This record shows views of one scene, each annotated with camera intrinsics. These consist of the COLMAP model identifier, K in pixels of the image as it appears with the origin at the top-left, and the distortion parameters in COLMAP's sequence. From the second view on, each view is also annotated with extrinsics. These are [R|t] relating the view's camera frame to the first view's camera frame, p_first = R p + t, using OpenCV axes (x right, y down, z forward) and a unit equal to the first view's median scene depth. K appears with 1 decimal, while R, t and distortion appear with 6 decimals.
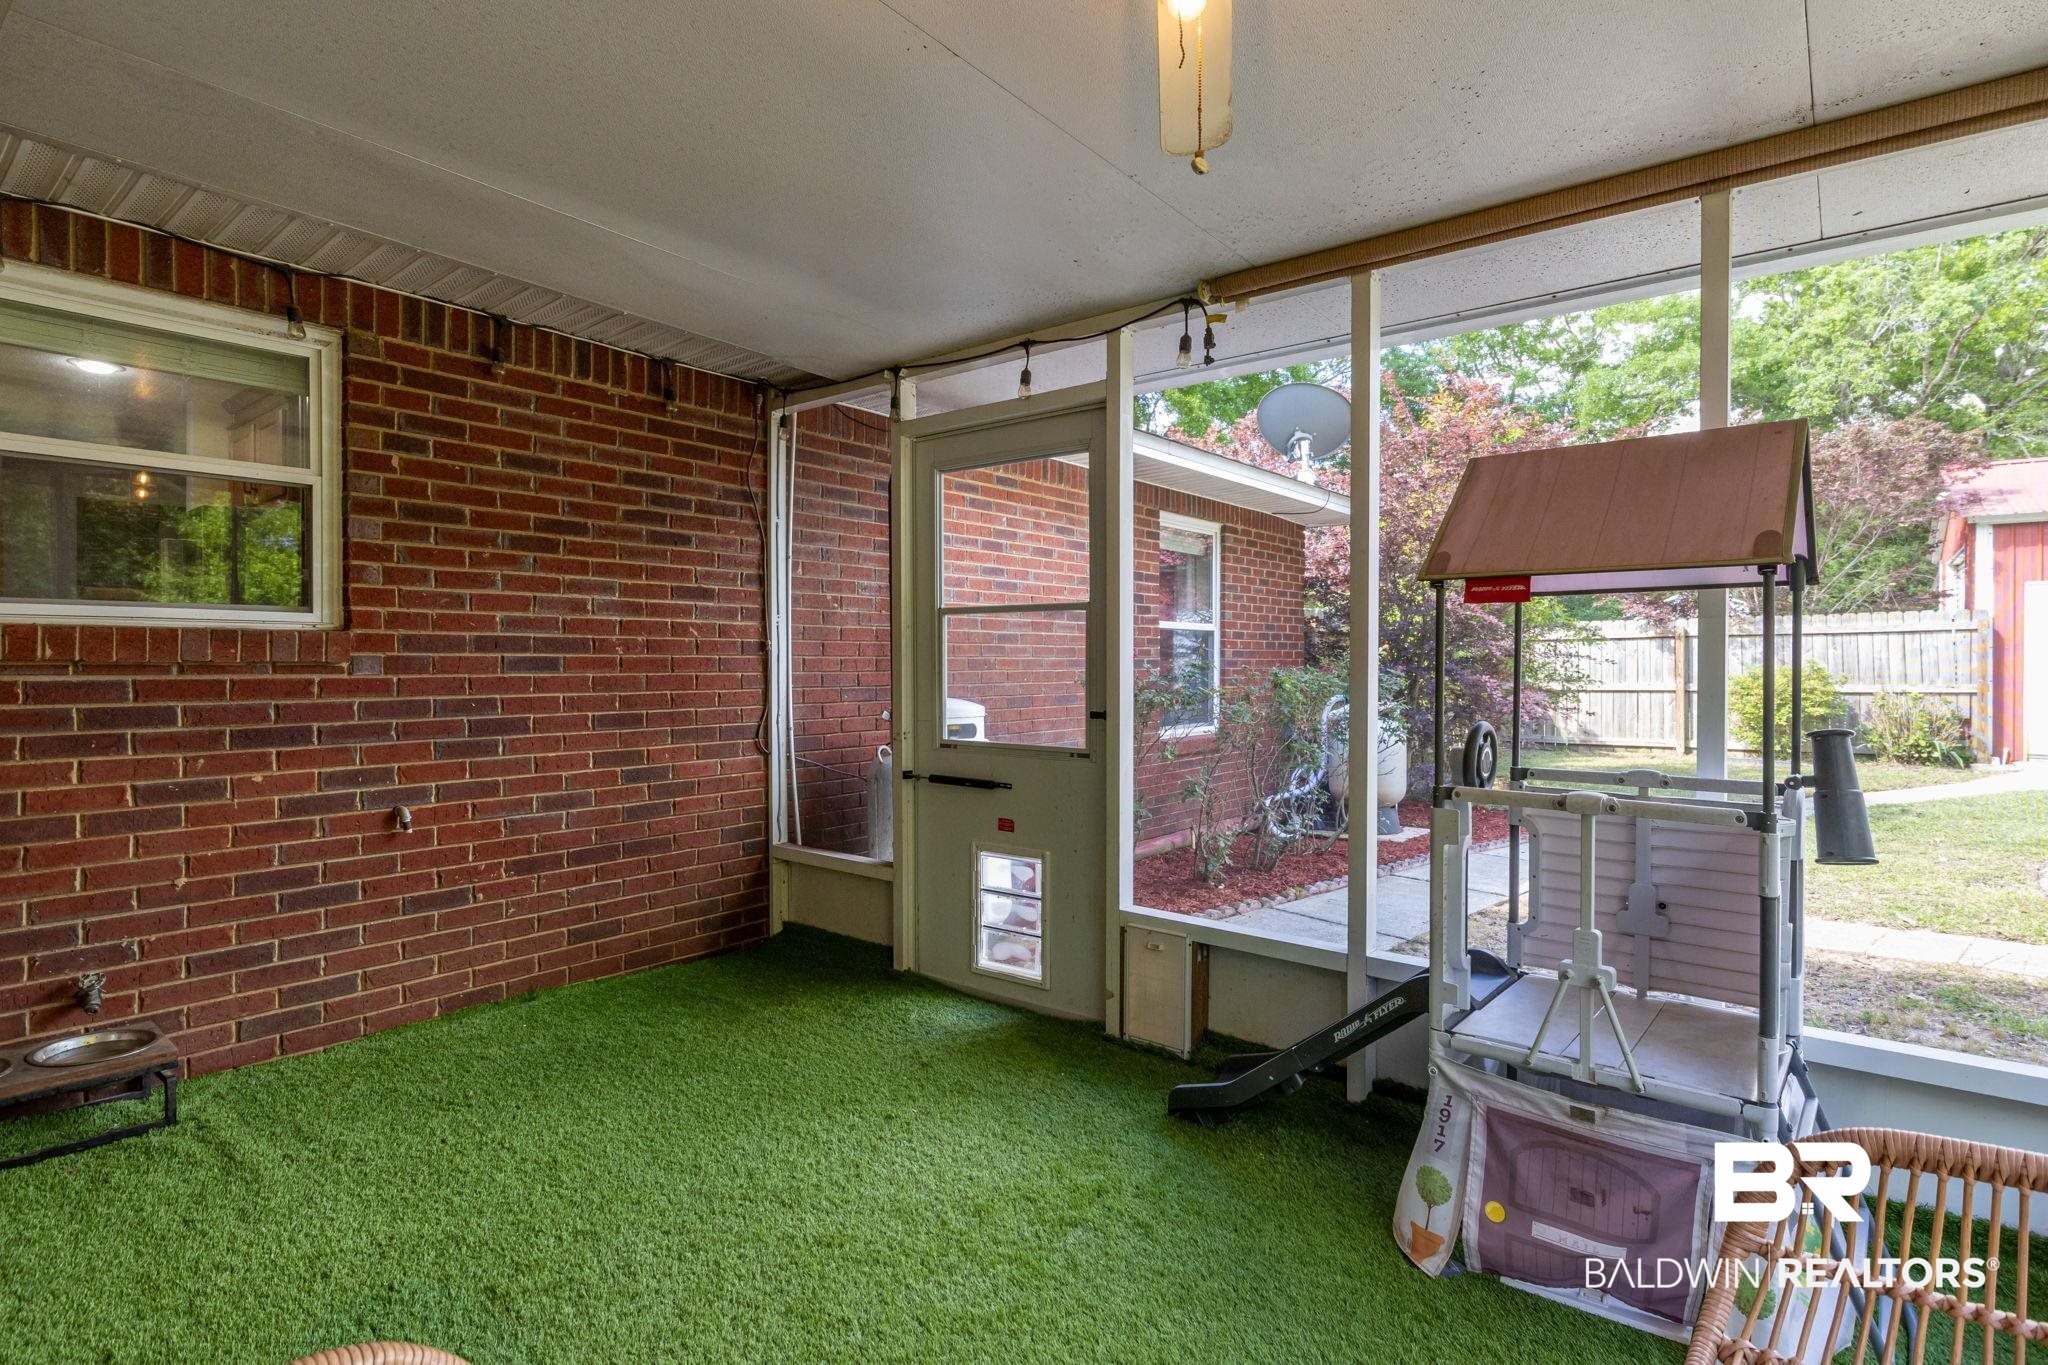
lens RADIAL K [[1016.9, 0, 1019.9], [0, 1016.9, 670.7], [0, 0, 1]] dist [0.007996, -0.001892]
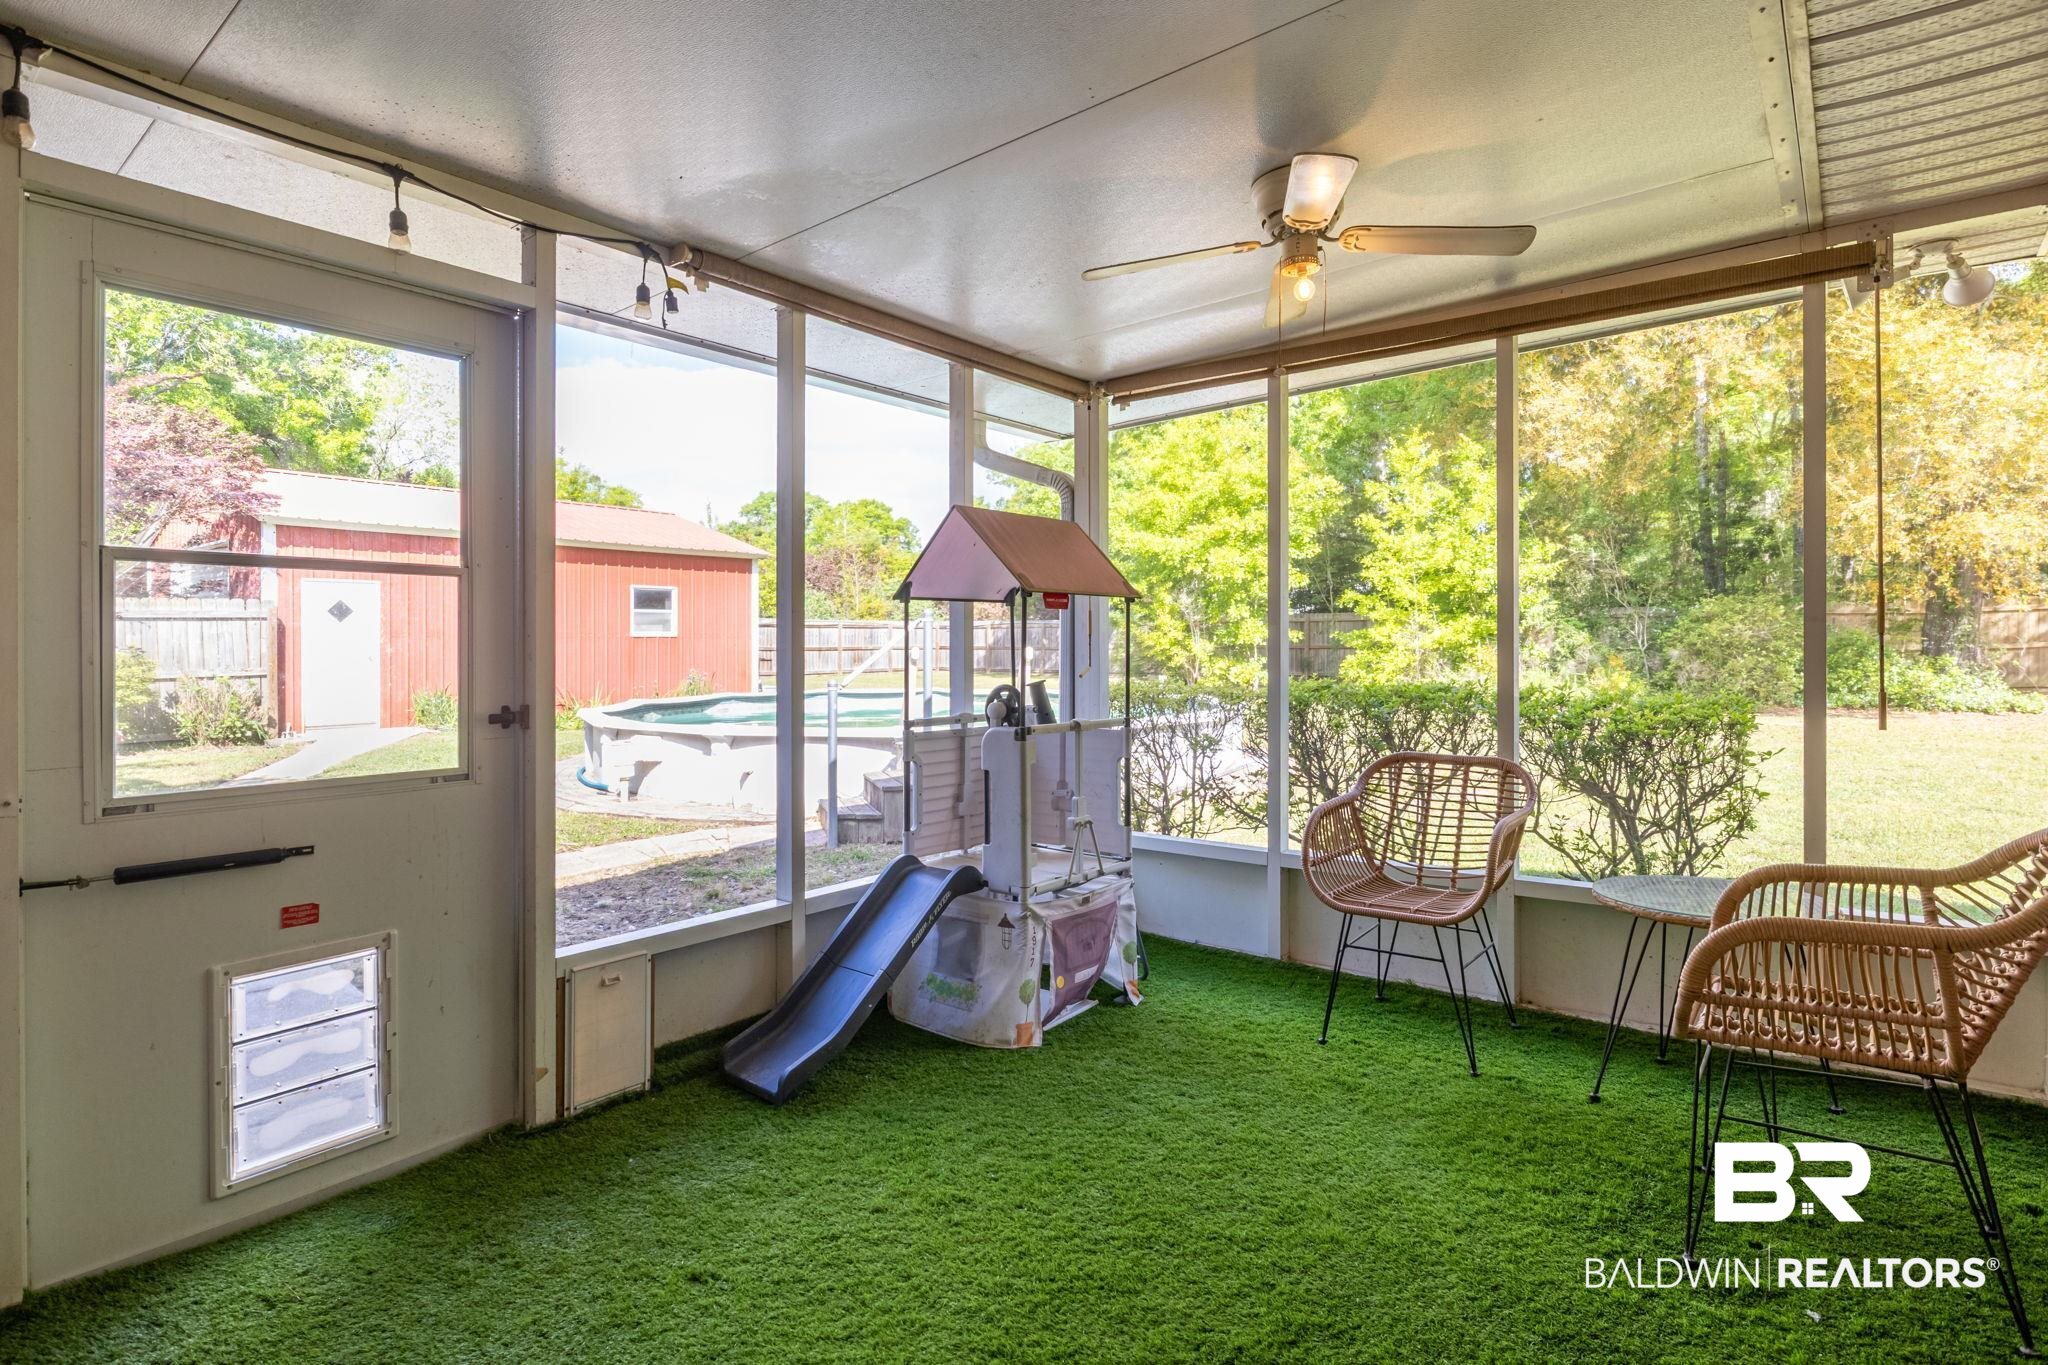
lens RADIAL K [[1016.9, 0, 1032.8], [0, 1016.9, 650.8], [0, 0, 1]] dist [0.007996, -0.001892]
pose [[0.016113, -0.004764, 0.999859, -0.634864], [0.010822, 0.999931, 0.004590, -0.005965], [-0.999812, 0.010747, 0.016164, 0.558400]]
